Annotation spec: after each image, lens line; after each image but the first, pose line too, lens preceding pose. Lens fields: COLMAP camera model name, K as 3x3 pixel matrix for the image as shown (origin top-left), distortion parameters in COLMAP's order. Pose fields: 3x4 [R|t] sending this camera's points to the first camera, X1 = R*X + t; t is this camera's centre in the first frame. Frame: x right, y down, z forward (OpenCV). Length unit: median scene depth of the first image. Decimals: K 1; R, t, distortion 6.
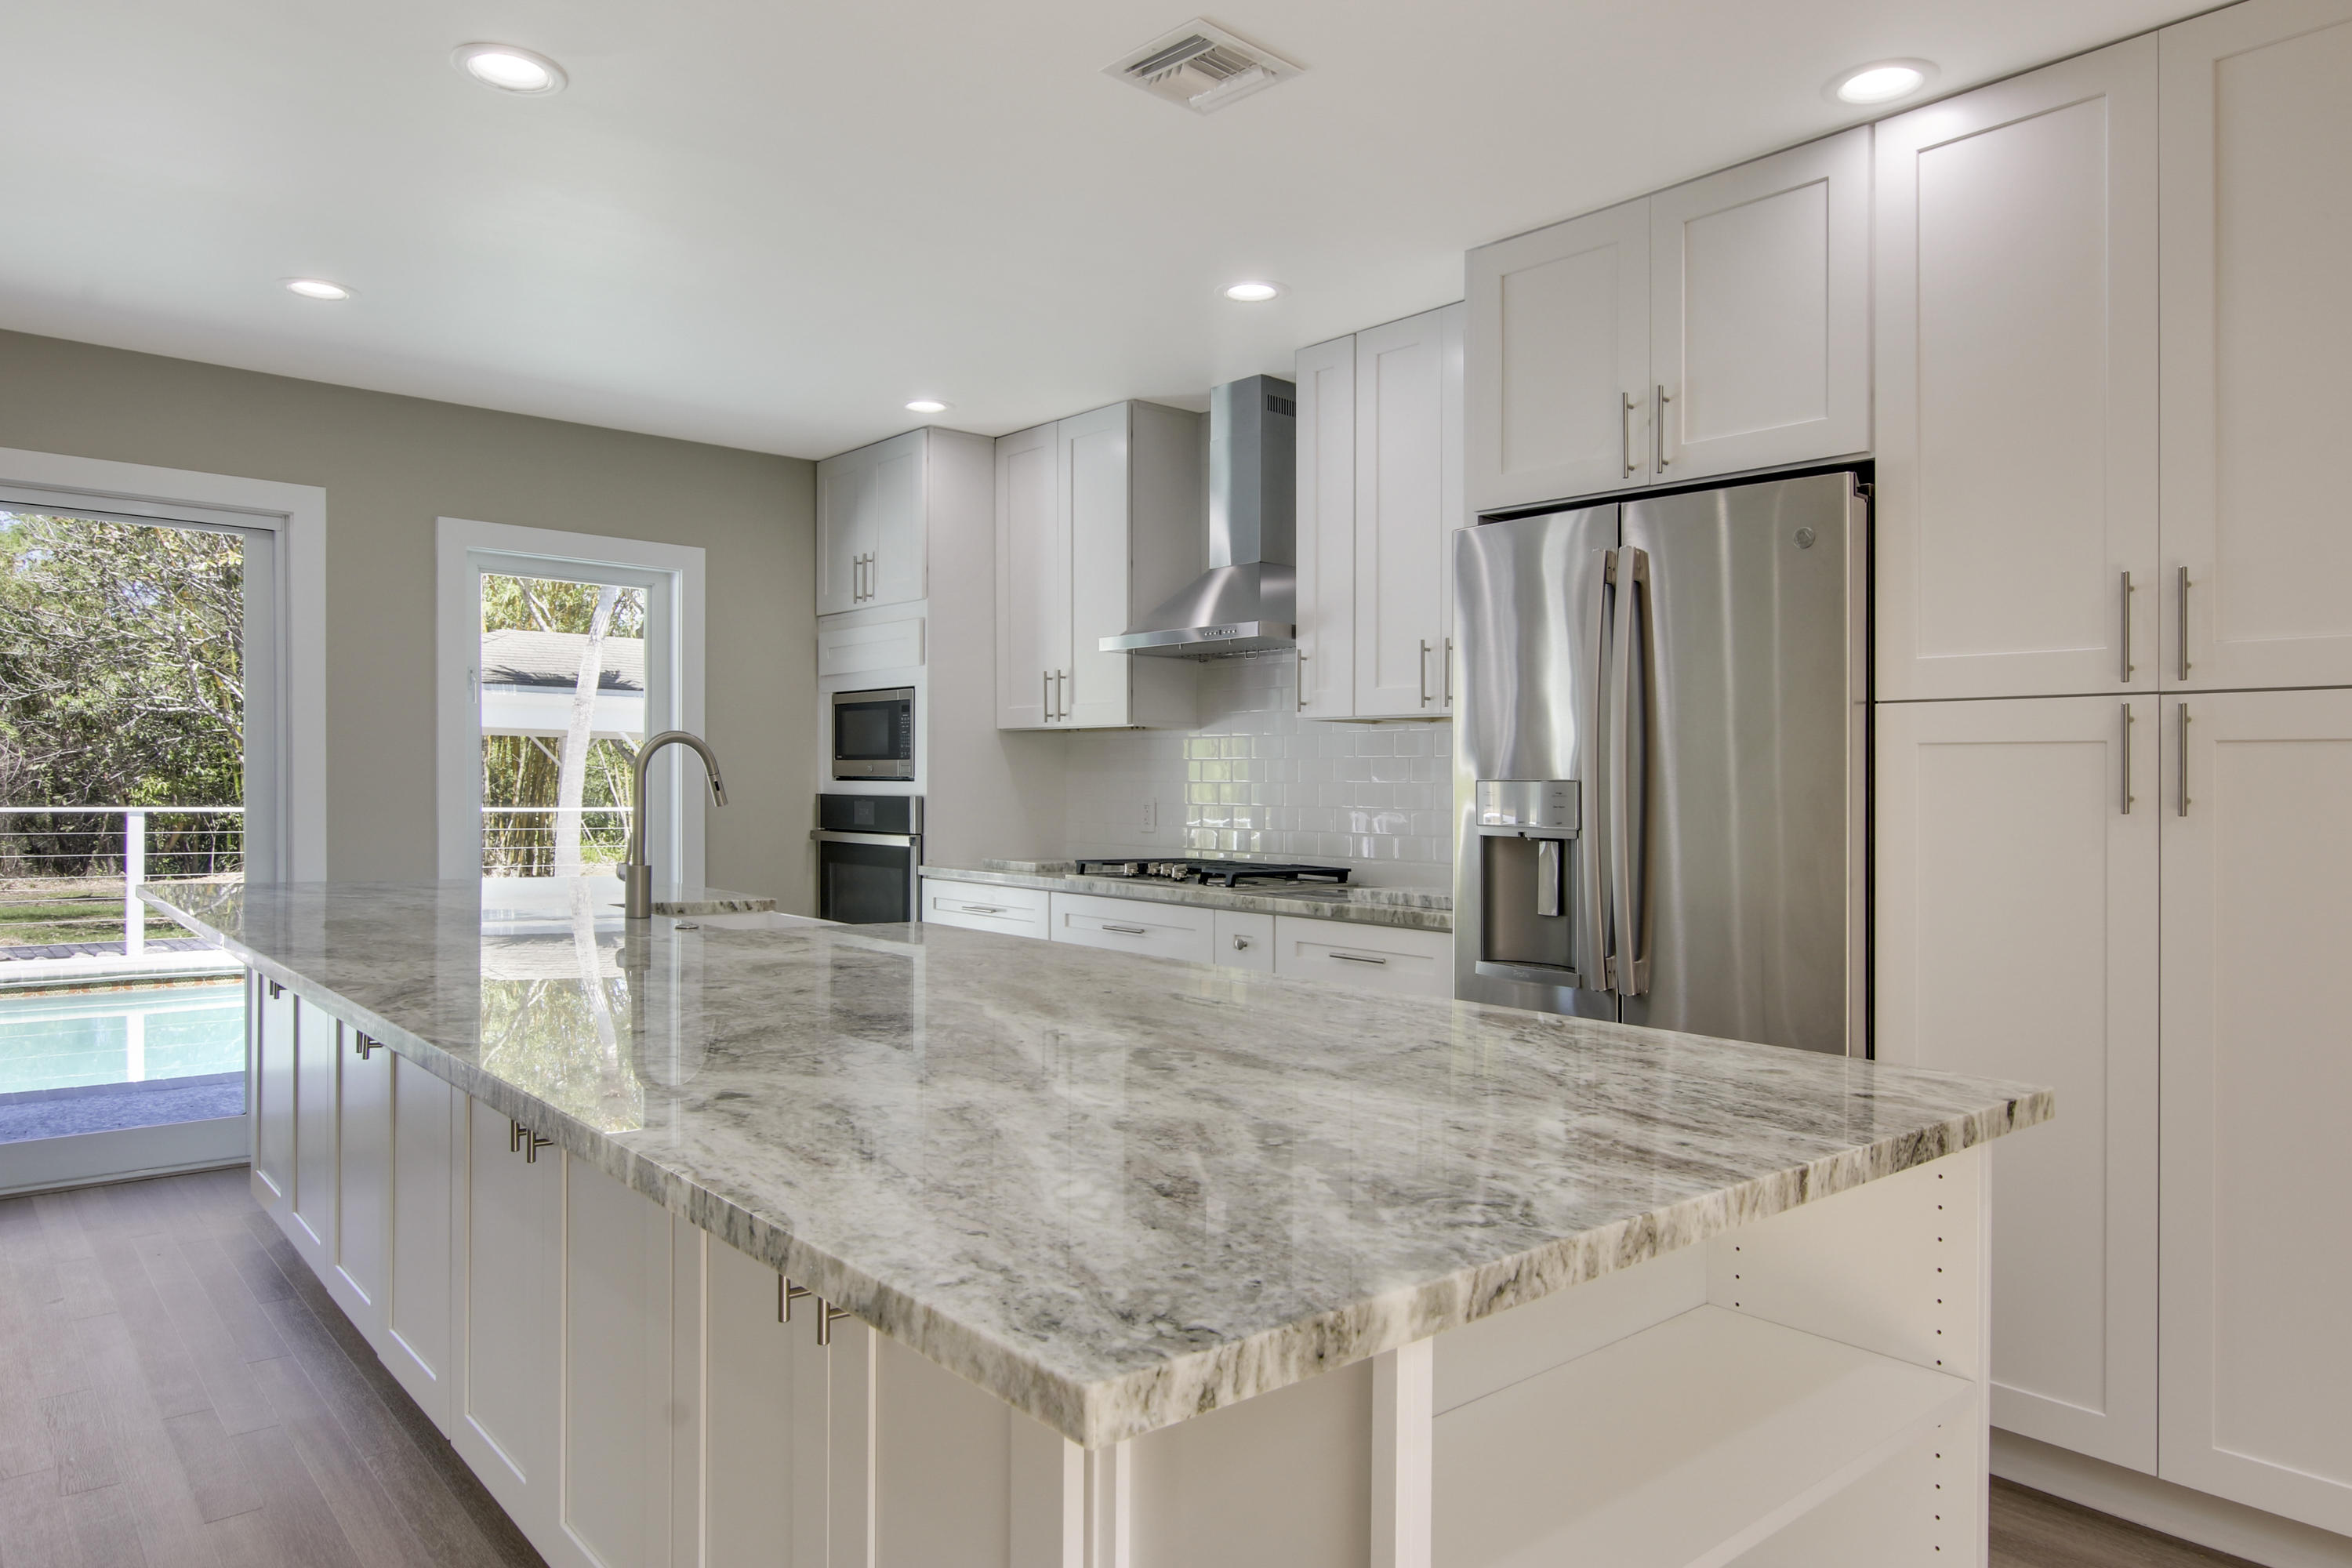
lens RADIAL K [[1488.5, 0, 1176.0], [0, 1488.5, 784.0], [0, 0, 1]] dist [-0.005055, 0.000203]
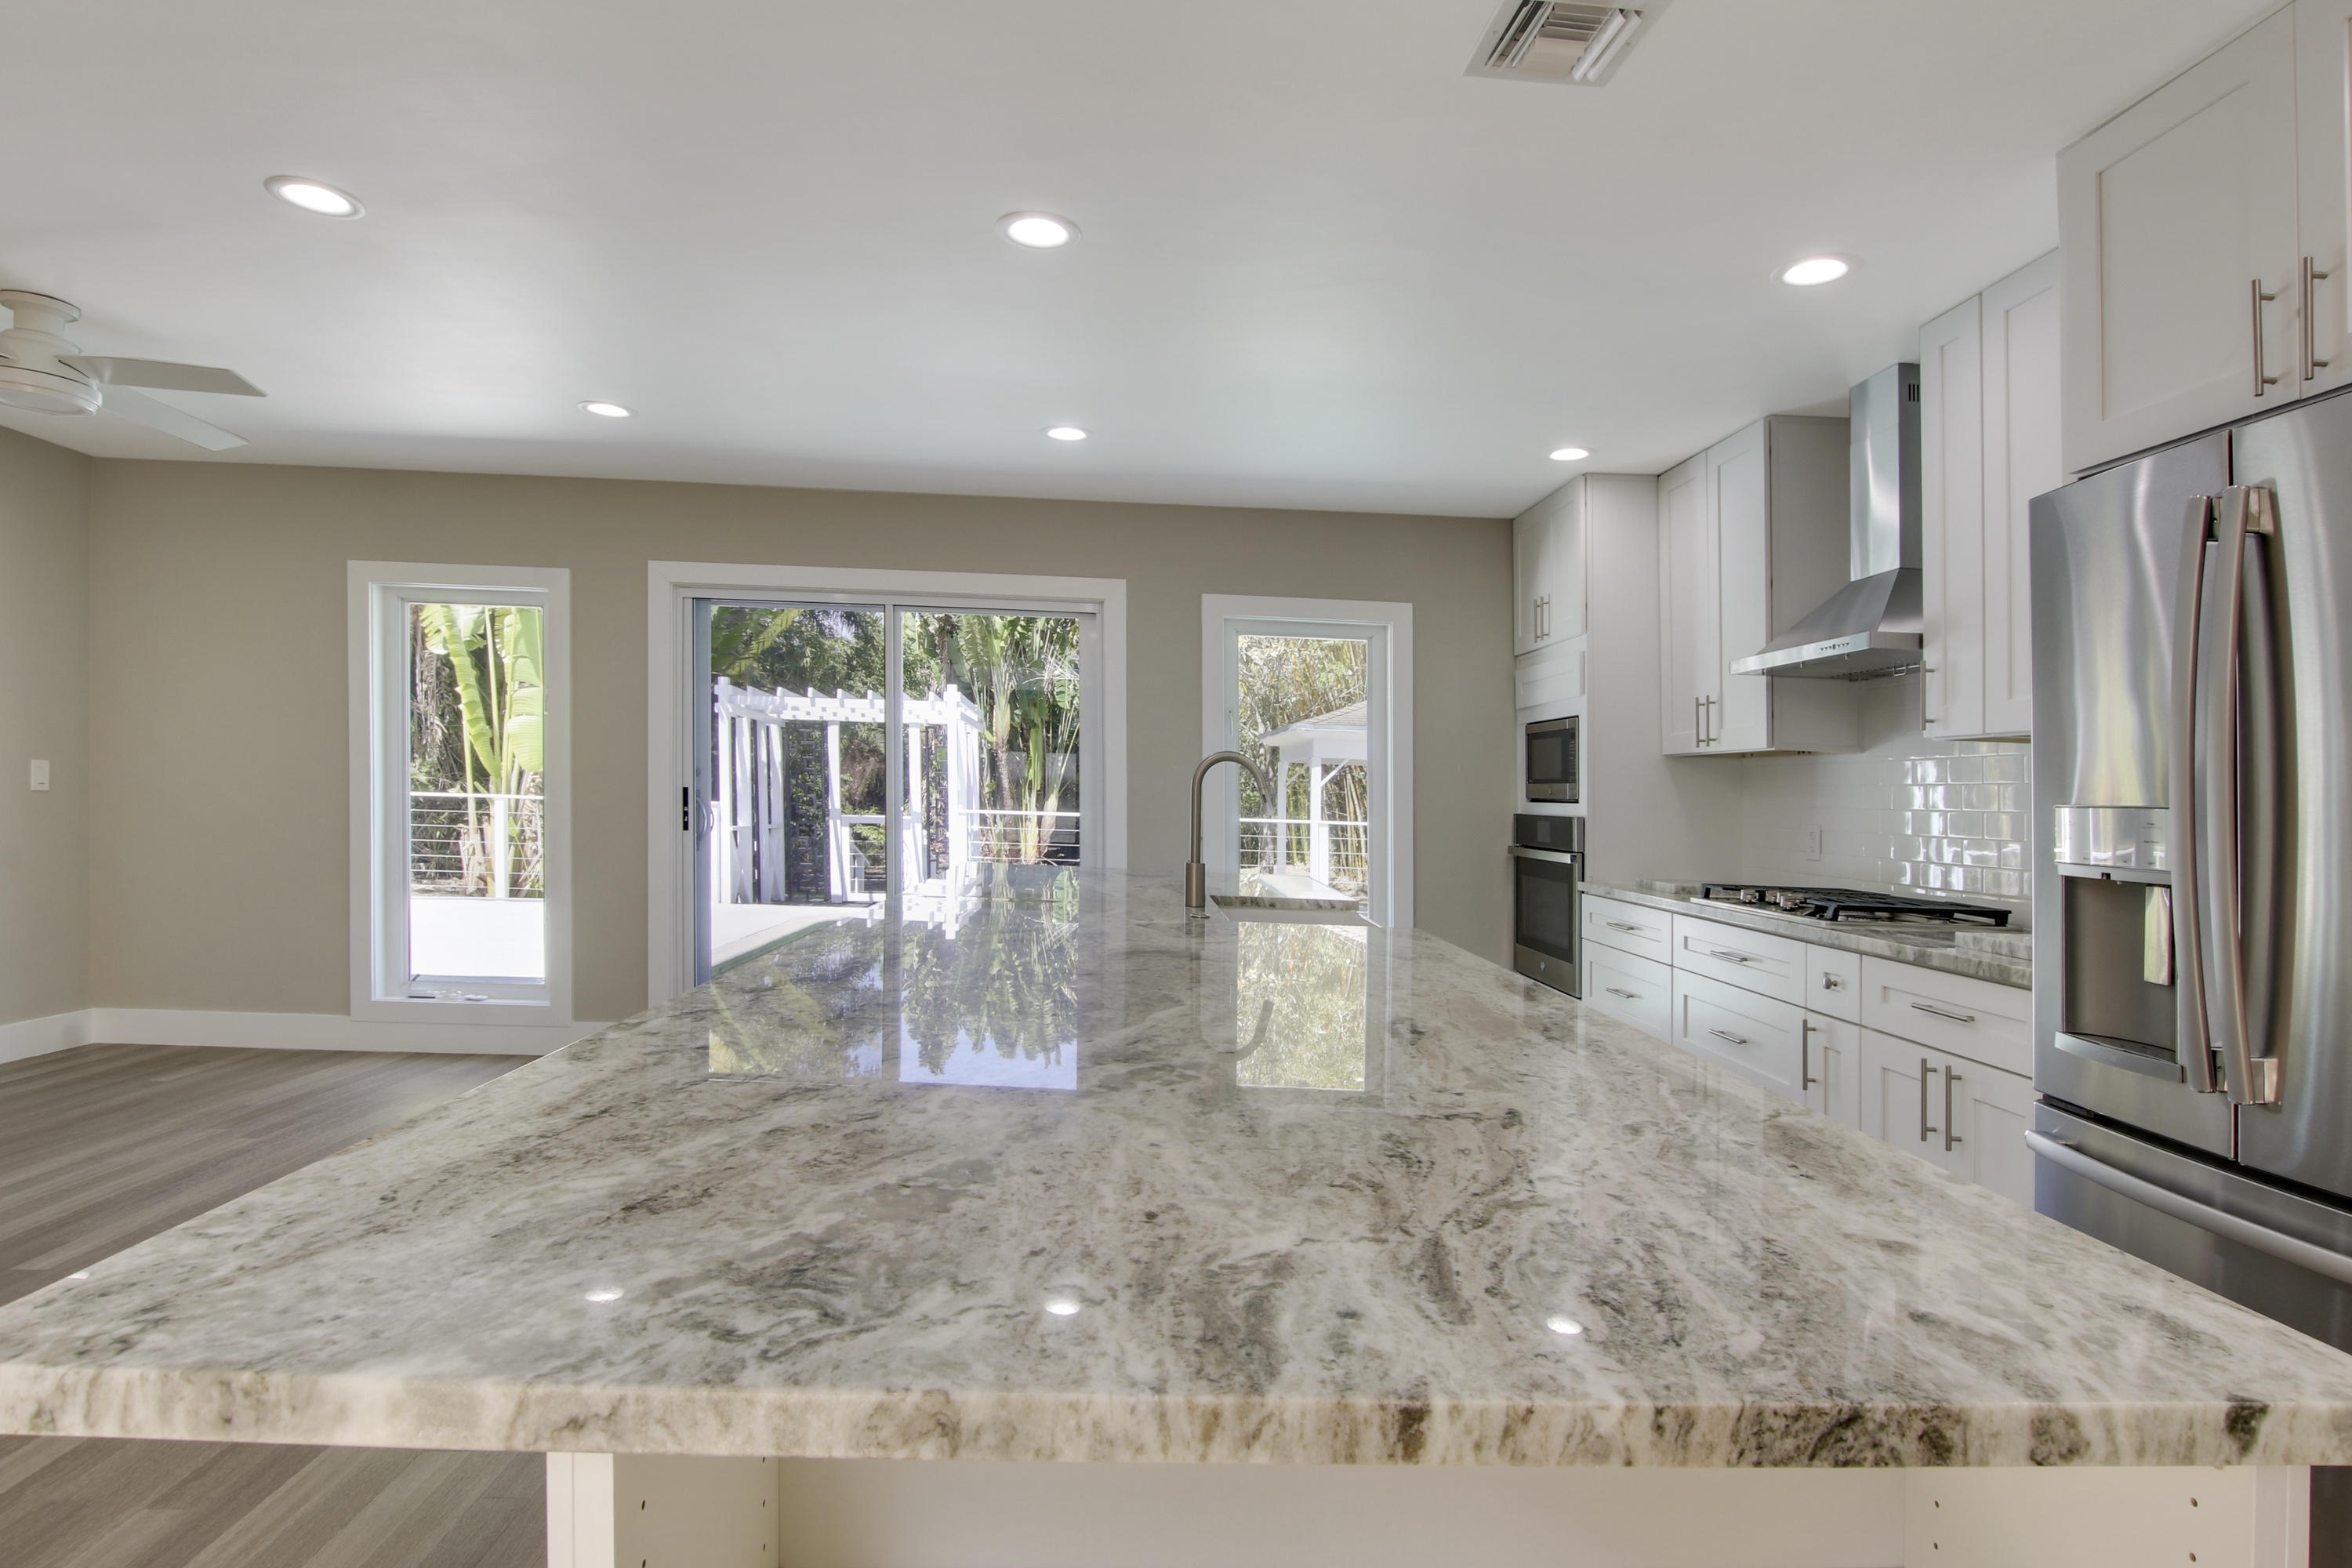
lens RADIAL K [[1230.7, 0, 1176.0], [0, 1230.7, 784.0], [0, 0, 1]] dist [-0.022258, 0.000120]
pose [[0.787806, 0.007977, -0.615872, 0.196402], [-0.021565, 0.999660, -0.014638, 0.004778], [0.615546, 0.024813, 0.787710, 0.164418]]
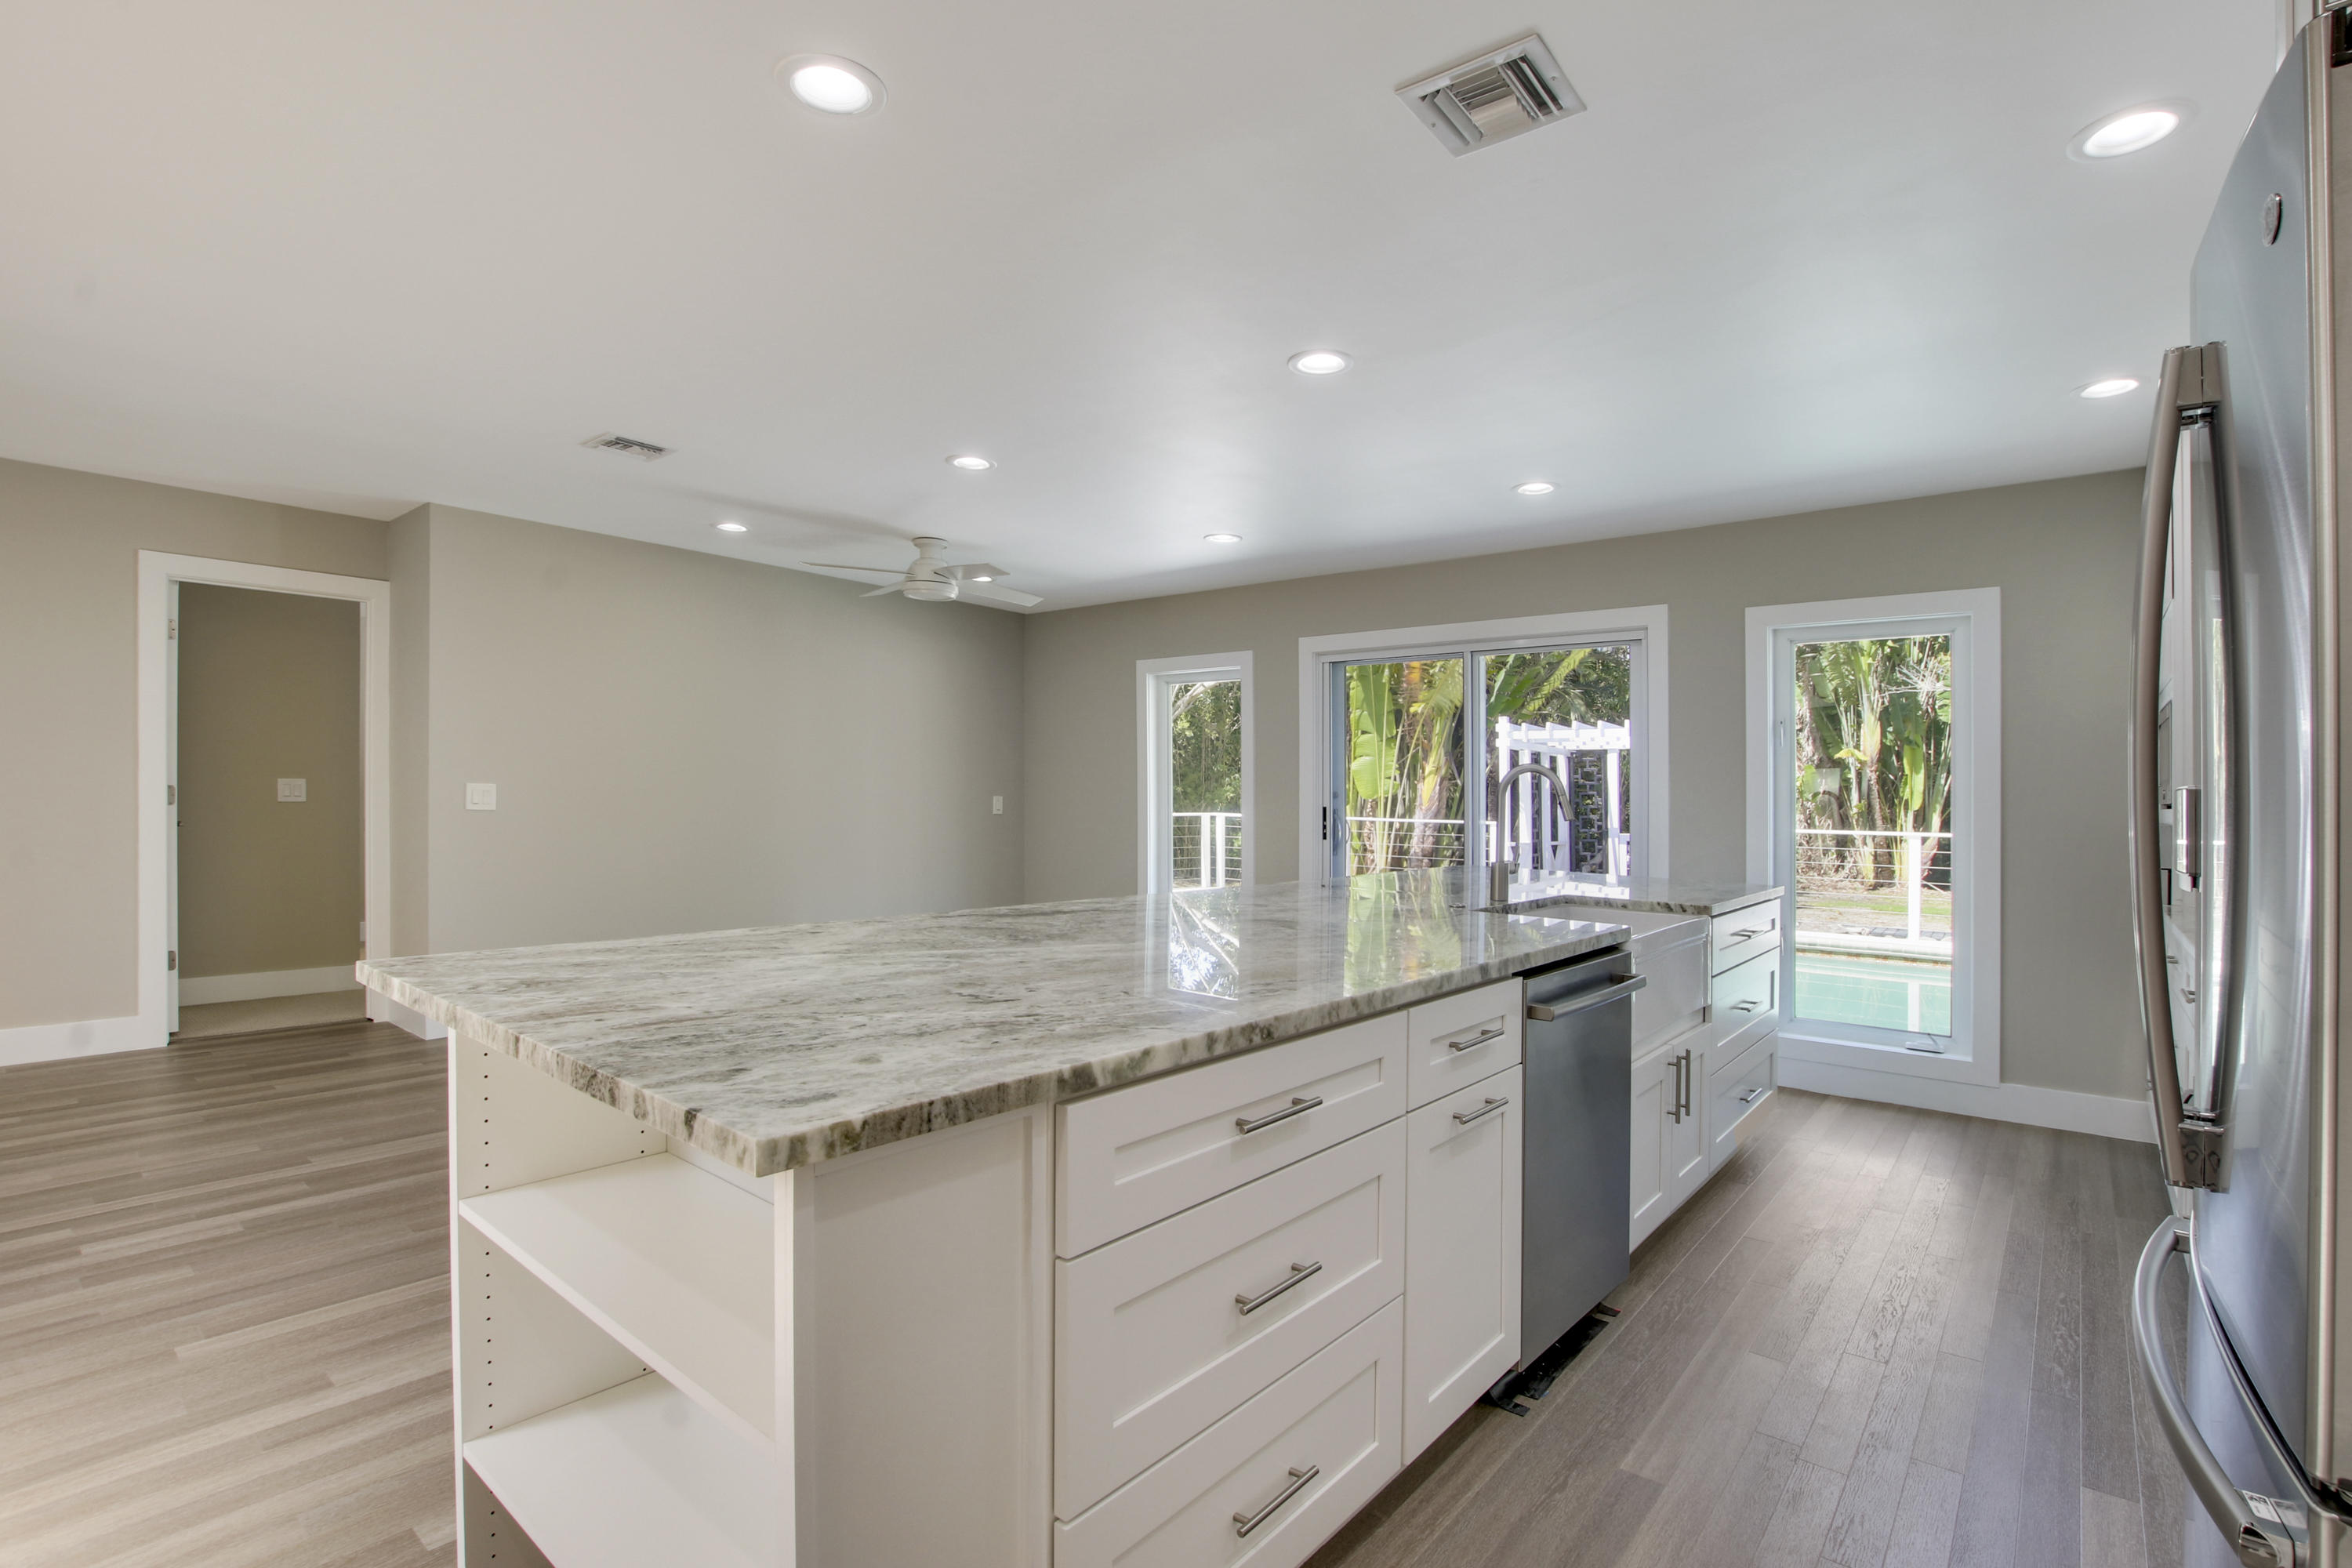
lens RADIAL K [[1088.6, 0, 1176.0], [0, 1088.6, 784.0], [0, 0, 1]] dist [-0.031747, -0.000102]
pose [[0.164018, -0.022377, -0.986204, 0.455741], [-0.012537, 0.999615, -0.024766, 0.009126], [0.986378, 0.016426, 0.163674, 0.425886]]
